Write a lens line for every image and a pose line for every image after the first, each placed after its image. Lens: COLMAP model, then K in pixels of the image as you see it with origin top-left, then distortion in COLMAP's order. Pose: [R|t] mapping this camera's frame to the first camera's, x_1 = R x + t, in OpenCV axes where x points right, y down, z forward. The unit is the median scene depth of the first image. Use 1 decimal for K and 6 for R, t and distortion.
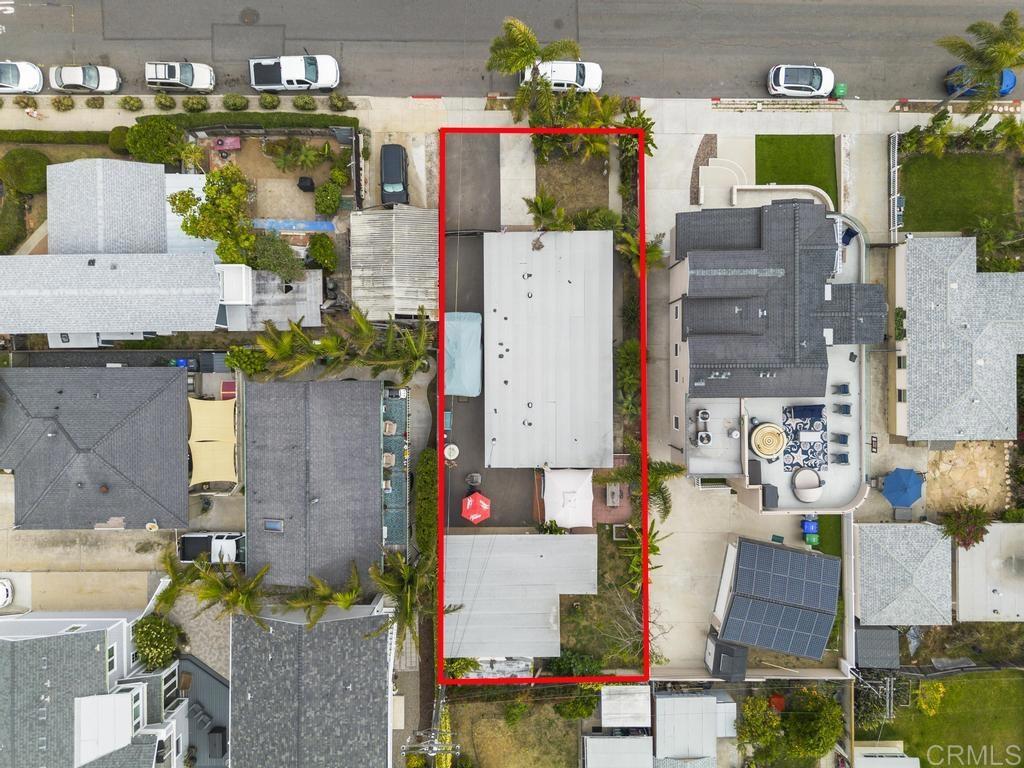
lens RADIAL K [[728.2, 0, 514.3], [0, 728.2, 380.4], [0, 0, 1]] dist [0.051564, -0.043373]
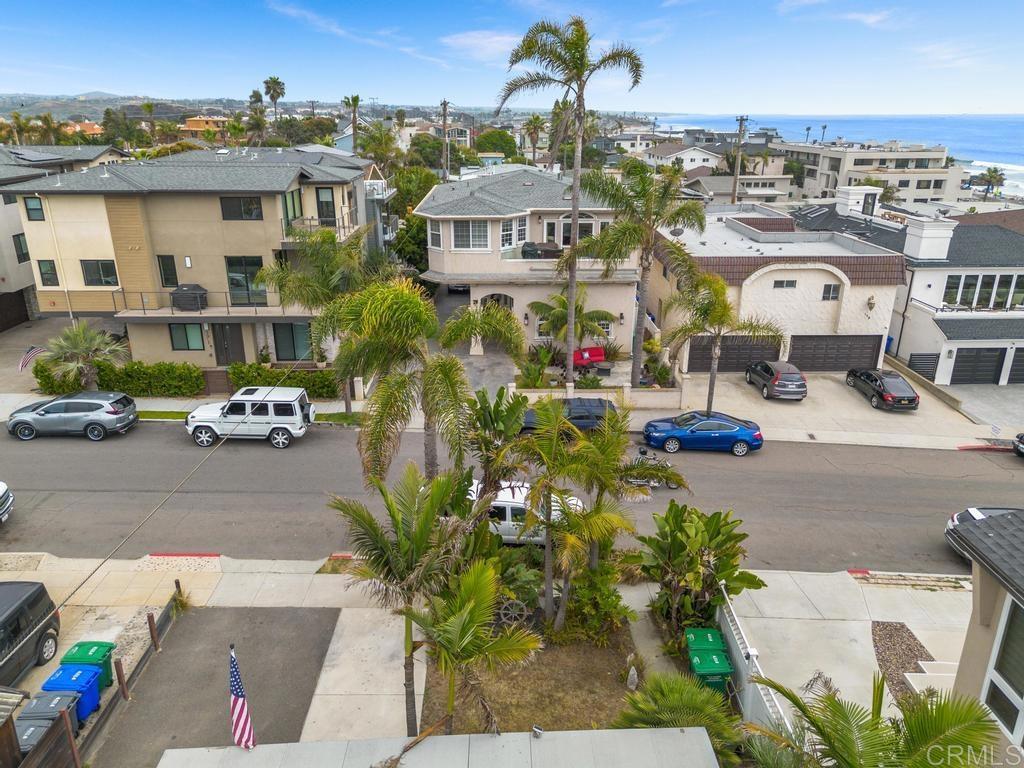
lens RADIAL K [[728.2, 0, 514.3], [0, 728.2, 380.4], [0, 0, 1]] dist [0.051564, -0.043373]
pose [[0.999753, -0.001025, 0.022191, 0.065382], [0.021253, 0.334870, -0.942024, -0.014137], [-0.006466, 0.942264, 0.334810, 0.796276]]
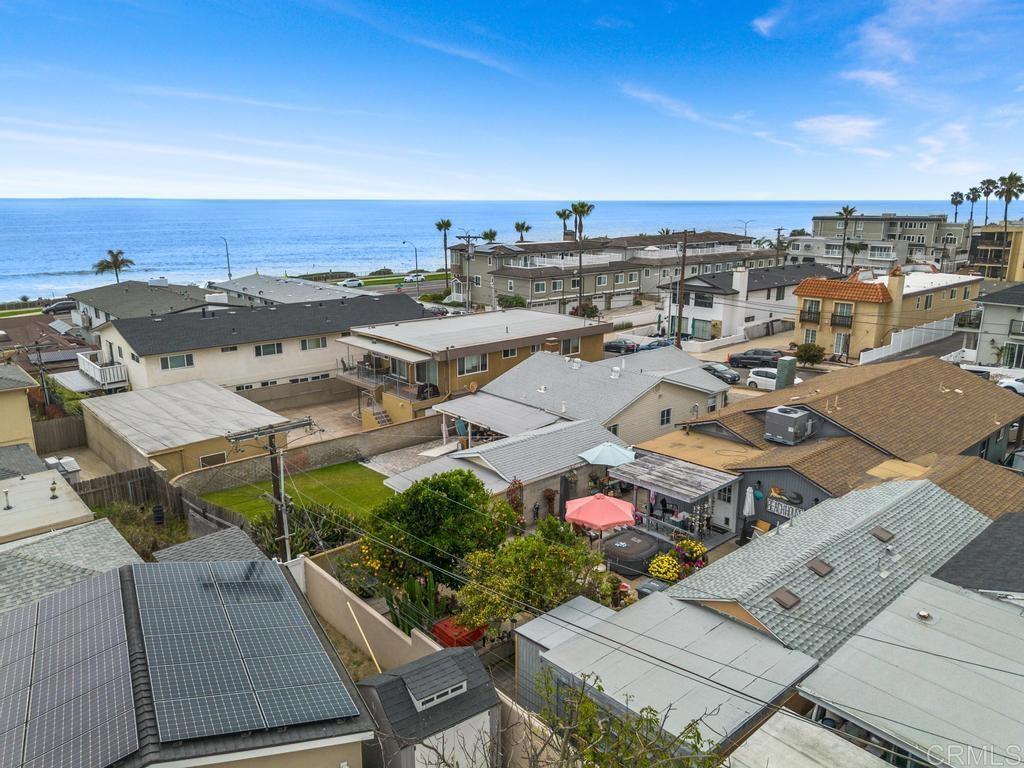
lens RADIAL K [[722.8, 0, 512.0], [0, 722.8, 384.0], [0, 0, 1]] dist [0.076595, -0.078232]
pose [[-0.659744, -0.183836, 0.728658, 0.075066], [0.751479, -0.166809, 0.638321, 0.242578], [0.004200, 0.968700, 0.248200, 0.815485]]
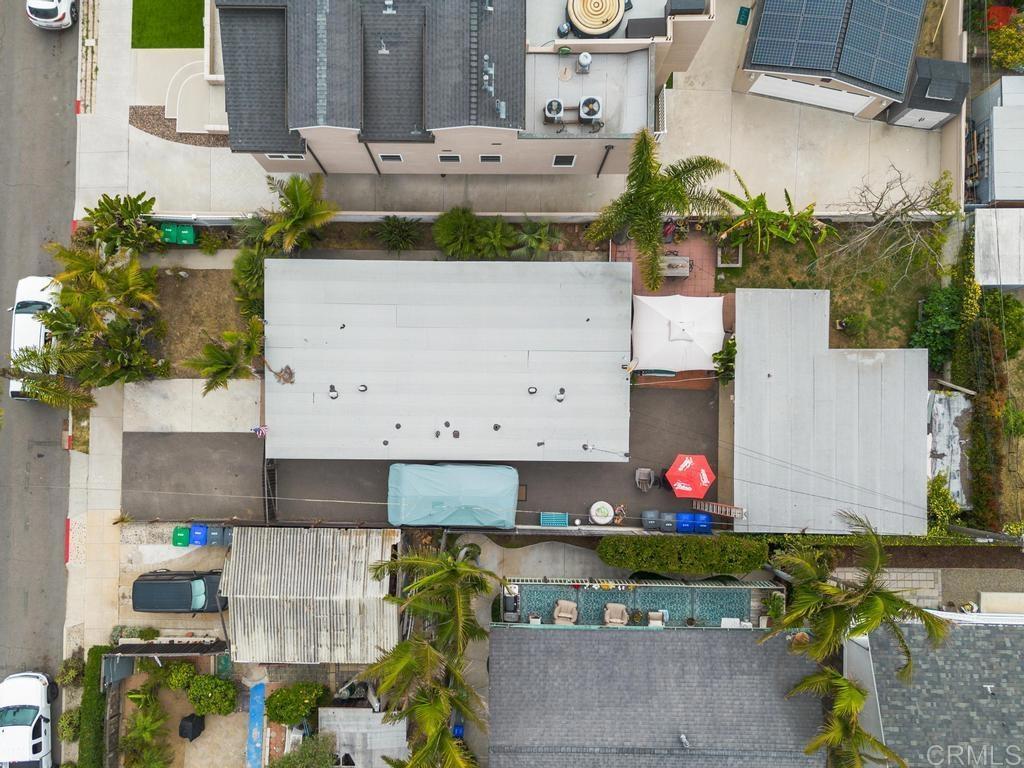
lens RADIAL K [[828.2, 0, 484.1], [0, 828.2, 429.7], [0, 0, 1]] dist [0.027774, 0.001955]
pose [[0.014539, -0.999883, -0.004661, -0.010180], [0.999661, 0.014636, -0.021541, 0.007152], [0.021607, -0.004347, 0.999757, 0.262721]]
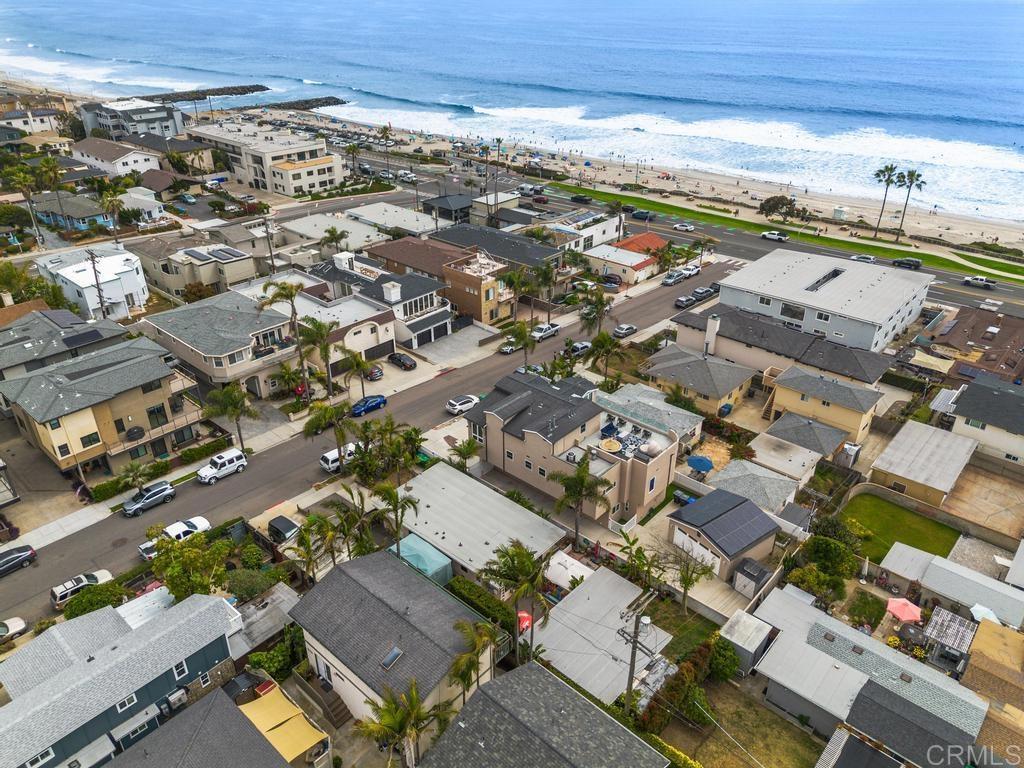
lens RADIAL K [[722.8, 0, 512.0], [0, 722.8, 384.0], [0, 0, 1]] dist [0.076595, -0.078232]
pose [[0.673039, -0.354919, 0.648885, -0.658277], [0.739587, 0.316525, -0.593988, 0.716383], [0.005429, 0.879684, 0.475527, 0.157423]]
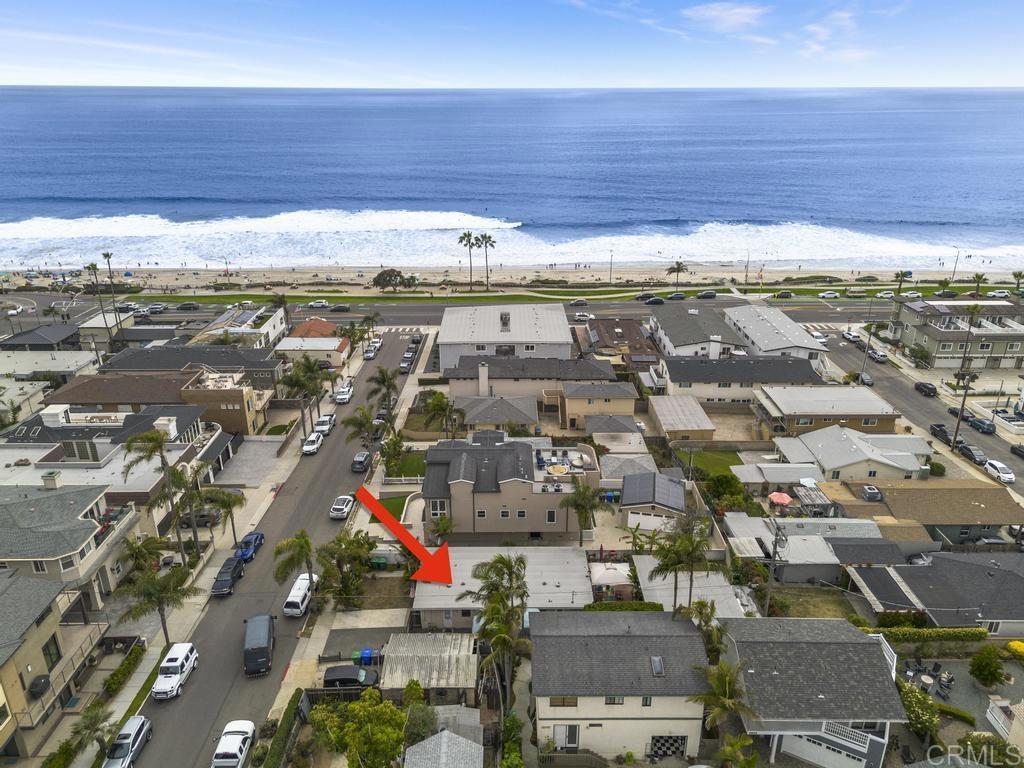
lens RADIAL K [[722.8, 0, 512.0], [0, 722.8, 384.0], [0, 0, 1]] dist [0.076595, -0.078232]
pose [[-0.001667, -0.374070, 0.927399, -1.082144], [0.999973, -0.007315, -0.001153, -0.021676], [0.007216, 0.927372, 0.374072, 0.145227]]
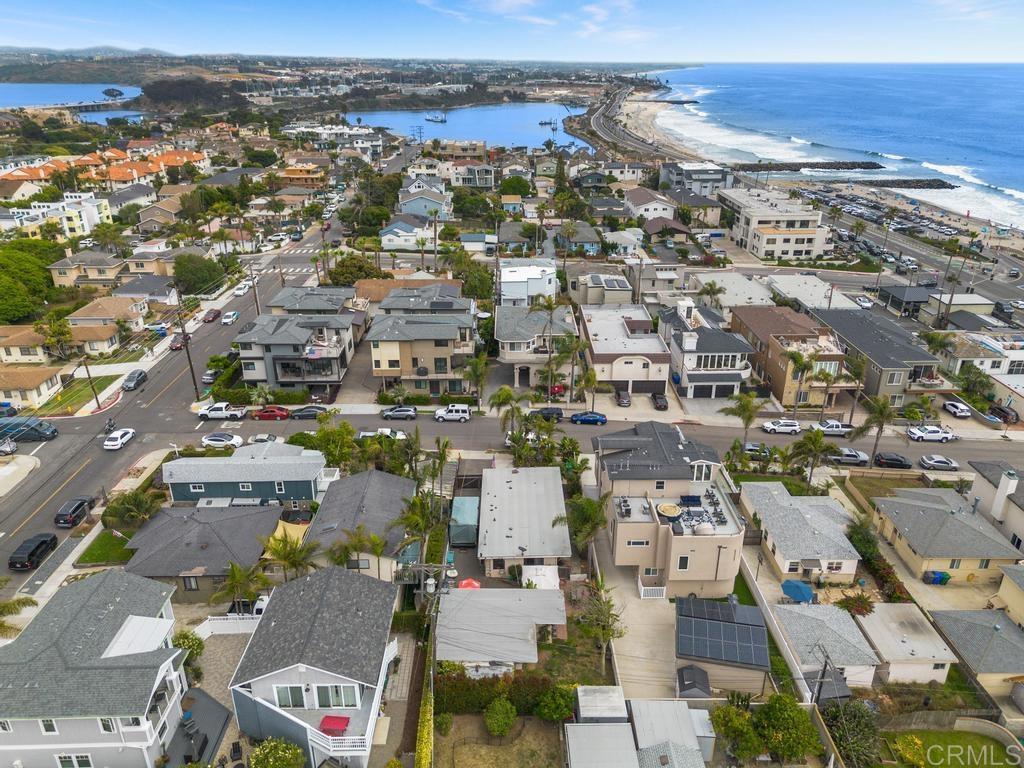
lens RADIAL K [[722.8, 0, 512.0], [0, 722.8, 384.0], [0, 0, 1]] dist [0.076595, -0.078232]
pose [[0.999992, 0.000675, 0.003959, 0.017976], [0.003374, 0.393624, -0.919265, 1.232493], [-0.002179, 0.919271, 0.393619, 0.164438]]
